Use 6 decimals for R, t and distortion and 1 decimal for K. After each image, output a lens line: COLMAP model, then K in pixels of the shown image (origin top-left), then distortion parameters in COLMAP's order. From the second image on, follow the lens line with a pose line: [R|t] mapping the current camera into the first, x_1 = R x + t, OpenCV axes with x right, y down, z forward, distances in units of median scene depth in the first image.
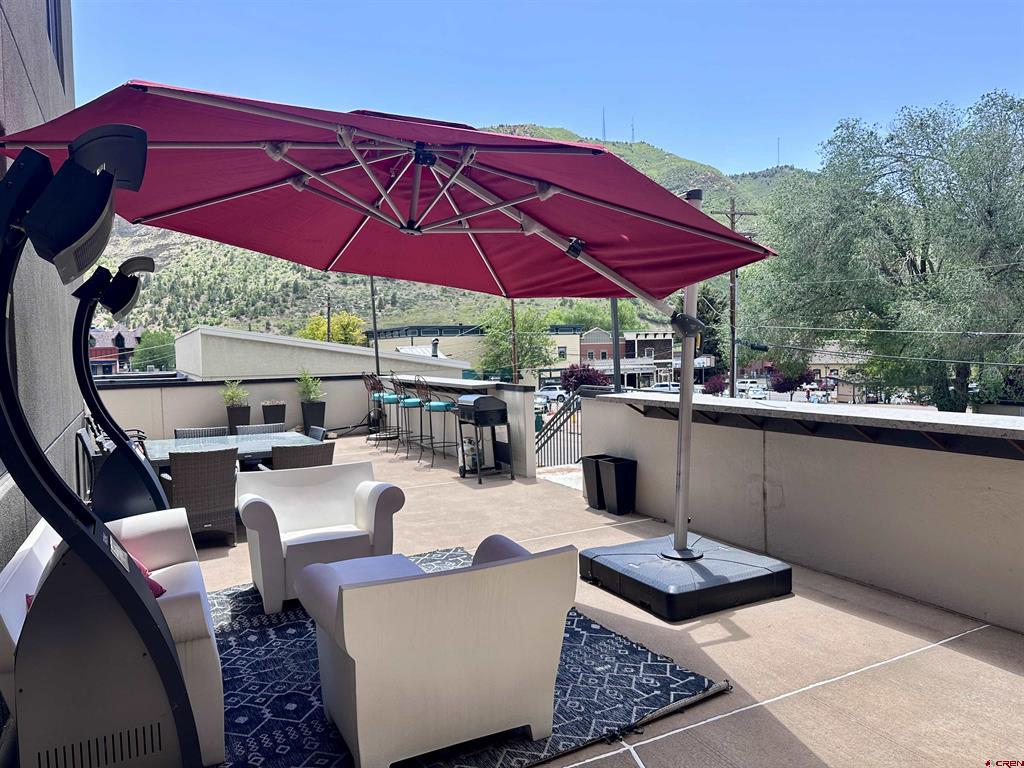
lens RADIAL K [[724.4, 0, 501.3], [0, 724.4, 388.6], [0, 0, 1]] dist [0.025806, -0.003738]
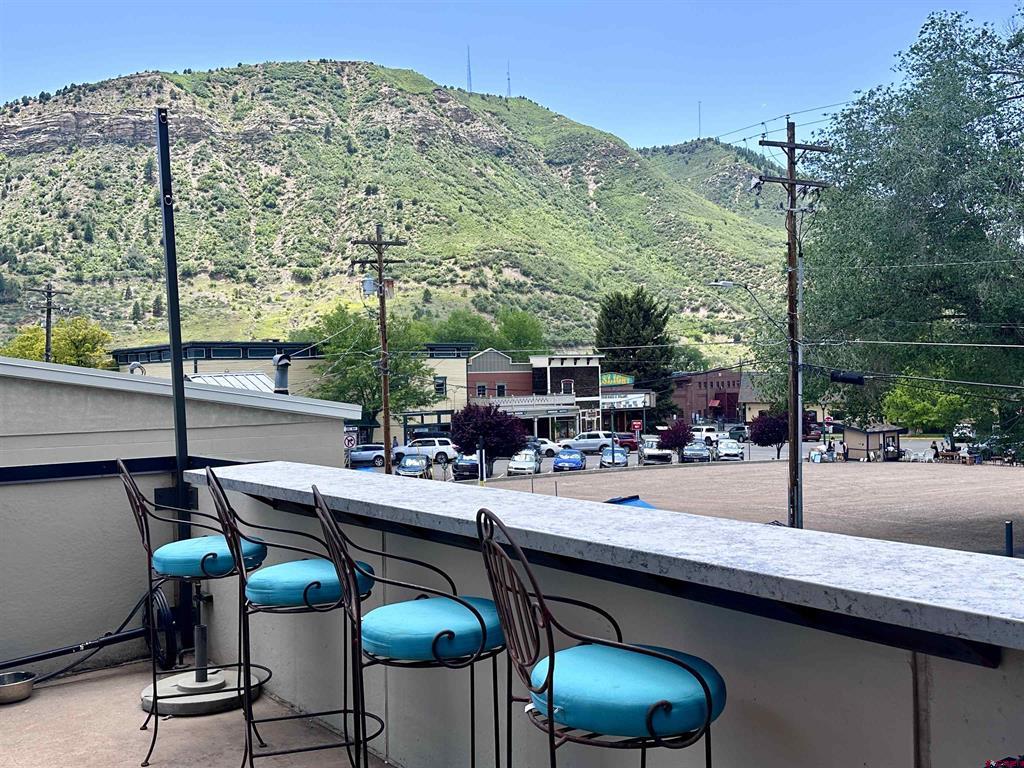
lens RADIAL K [[981.0, 0, 512.0], [0, 981.0, 384.0], [0, 0, 1]] dist [0.119275, -0.271851]
pose [[0.980143, 0.002621, 0.198273, -0.025513], [0.007674, 0.998662, -0.051138, -0.005939], [-0.198142, 0.051644, 0.978812, 0.122101]]
